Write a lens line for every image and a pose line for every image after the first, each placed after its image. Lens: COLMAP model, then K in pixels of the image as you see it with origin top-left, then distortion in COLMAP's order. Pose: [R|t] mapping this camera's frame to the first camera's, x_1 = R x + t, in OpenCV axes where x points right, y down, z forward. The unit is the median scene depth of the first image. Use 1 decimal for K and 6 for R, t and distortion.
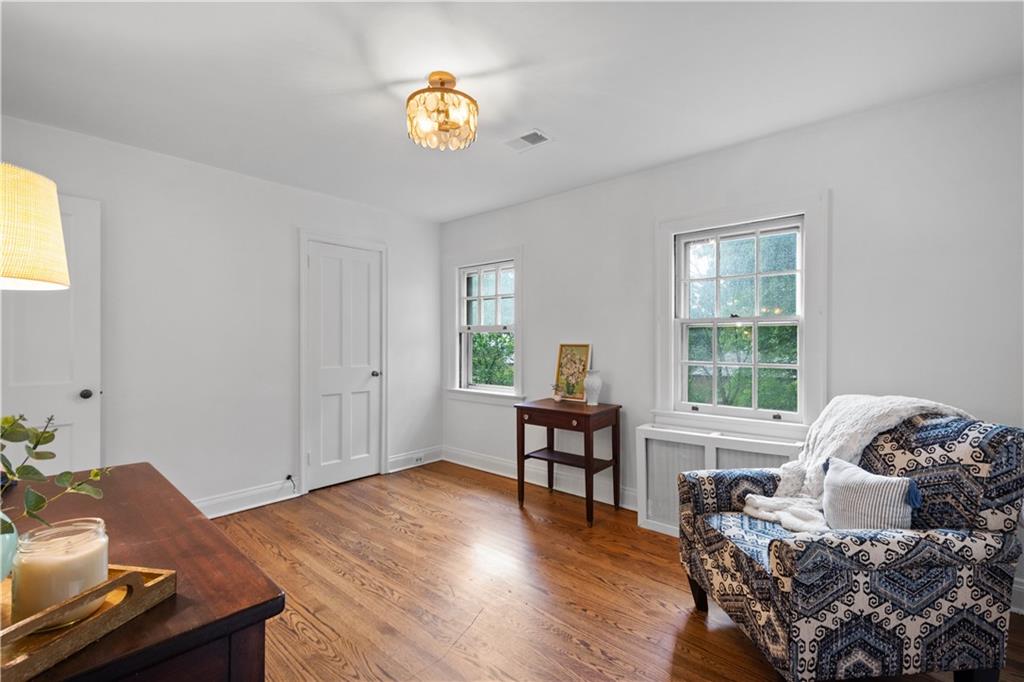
lens RADIAL K [[444.8, 0, 512.0], [0, 444.8, 341.0], [0, 0, 1]] dist [-0.000095, -0.000001]
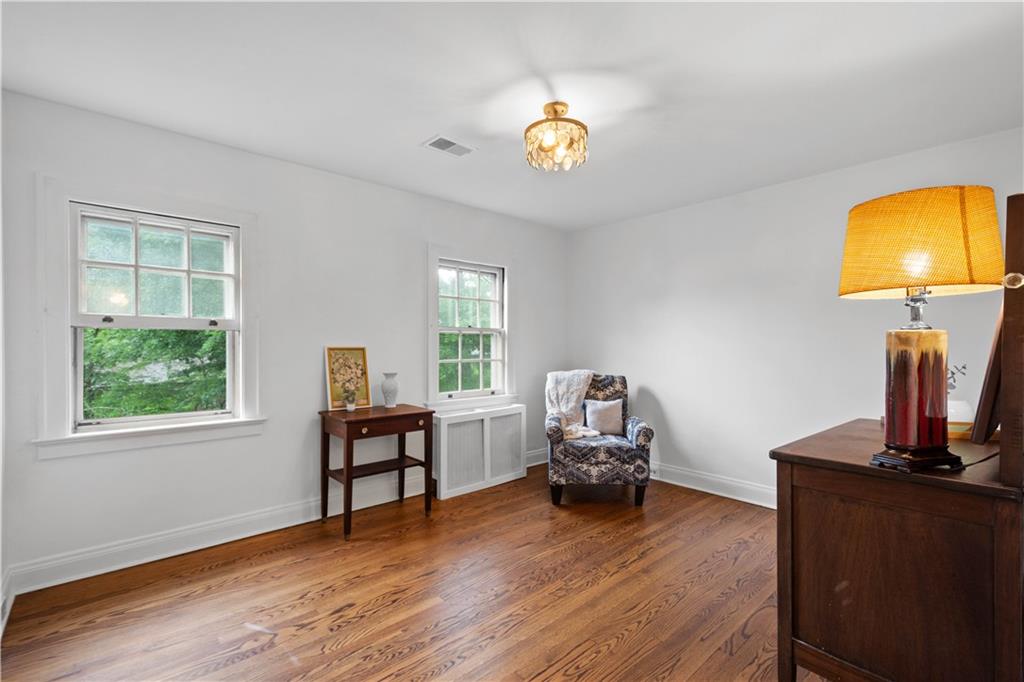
lens RADIAL K [[456.1, 0, 513.3], [0, 456.1, 350.9], [0, 0, 1]] dist [0.000412, -0.000218]
pose [[0.125862, -0.012792, 0.991965, -0.835486], [-0.002866, 0.999908, 0.013258, 0.001573], [-0.992044, -0.004512, 0.125814, 0.614389]]
